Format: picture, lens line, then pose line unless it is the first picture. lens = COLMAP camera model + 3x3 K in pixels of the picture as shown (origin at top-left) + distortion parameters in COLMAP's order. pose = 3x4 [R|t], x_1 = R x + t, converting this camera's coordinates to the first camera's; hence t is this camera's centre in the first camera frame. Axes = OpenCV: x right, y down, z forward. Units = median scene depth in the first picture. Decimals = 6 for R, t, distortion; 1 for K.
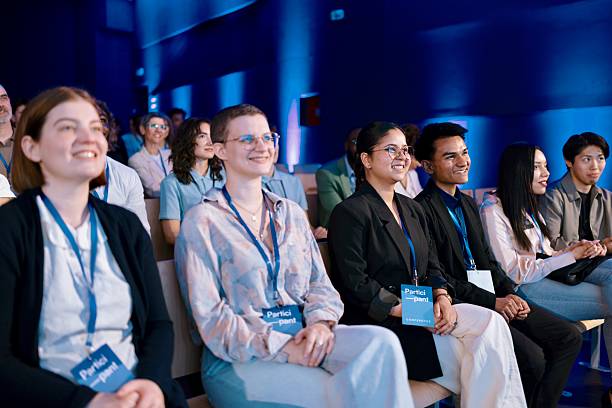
lens RADIAL K [[594.7, 0, 306.0], [0, 594.7, 204.0], [0, 0, 1]] dist [0.036936, -0.005230]
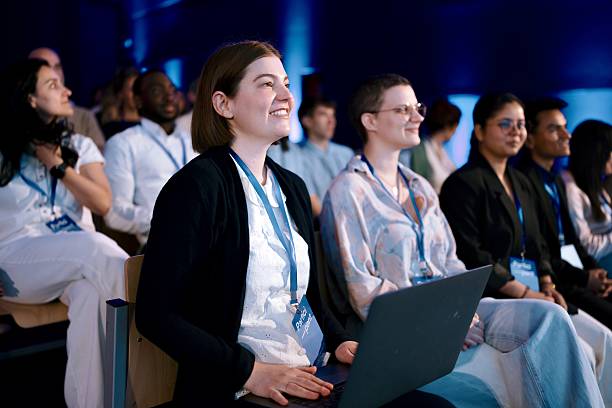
lens RADIAL K [[594.7, 0, 306.0], [0, 594.7, 204.0], [0, 0, 1]] dist [0.036936, -0.005230]
pose [[0.998640, 0.013098, 0.050465, -0.229584], [-0.014865, 0.999284, 0.034801, 0.016538], [-0.049973, -0.035504, 0.998119, 0.032537]]
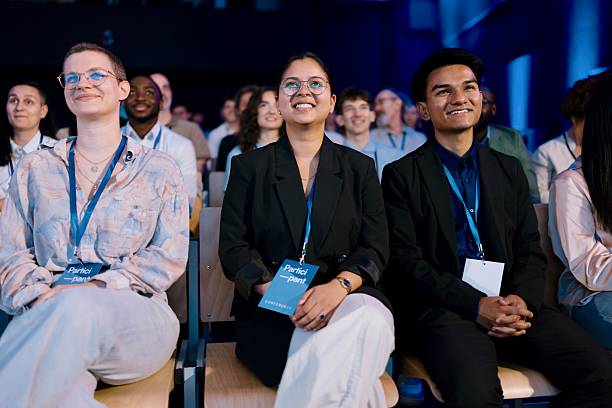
lens RADIAL K [[594.7, 0, 306.0], [0, 594.7, 204.0], [0, 0, 1]] dist [0.036936, -0.005230]
pose [[0.835221, 0.021124, -0.549508, 0.636802], [-0.026429, 0.999649, -0.001743, 0.068363], [0.549278, 0.015978, 0.835487, 0.402658]]
